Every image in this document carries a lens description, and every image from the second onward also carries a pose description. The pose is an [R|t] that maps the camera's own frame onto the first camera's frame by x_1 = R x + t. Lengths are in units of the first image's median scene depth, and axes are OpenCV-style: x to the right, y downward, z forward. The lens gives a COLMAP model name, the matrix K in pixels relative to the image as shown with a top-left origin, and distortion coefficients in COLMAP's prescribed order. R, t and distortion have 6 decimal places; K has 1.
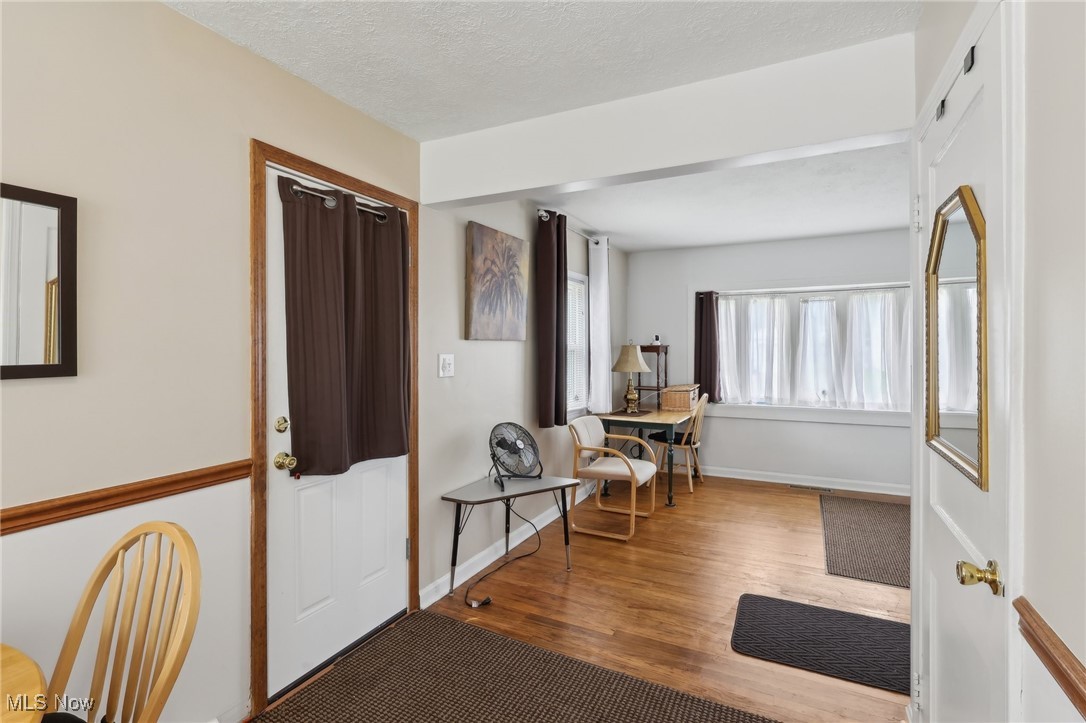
lens RADIAL K [[503.9, 0, 541.9], [0, 503.9, 352.8], [0, 0, 1]] dist [-0.008677, -0.000654]
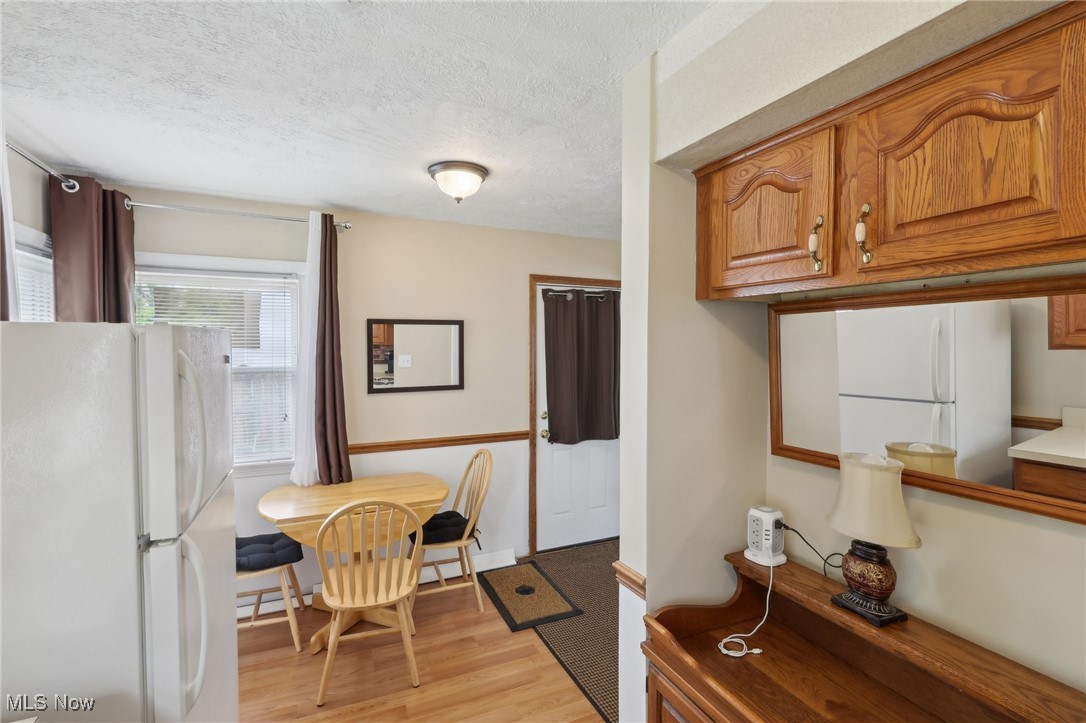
lens RADIAL K [[503.9, 0, 543.5], [0, 503.9, 358.9], [0, 0, 1]] dist [-0.008677, -0.000654]
pose [[0.783258, 0.011460, -0.621591, 0.710210], [-0.002544, 0.999881, 0.015229, -0.108332], [0.621691, -0.010347, 0.783194, -0.547886]]
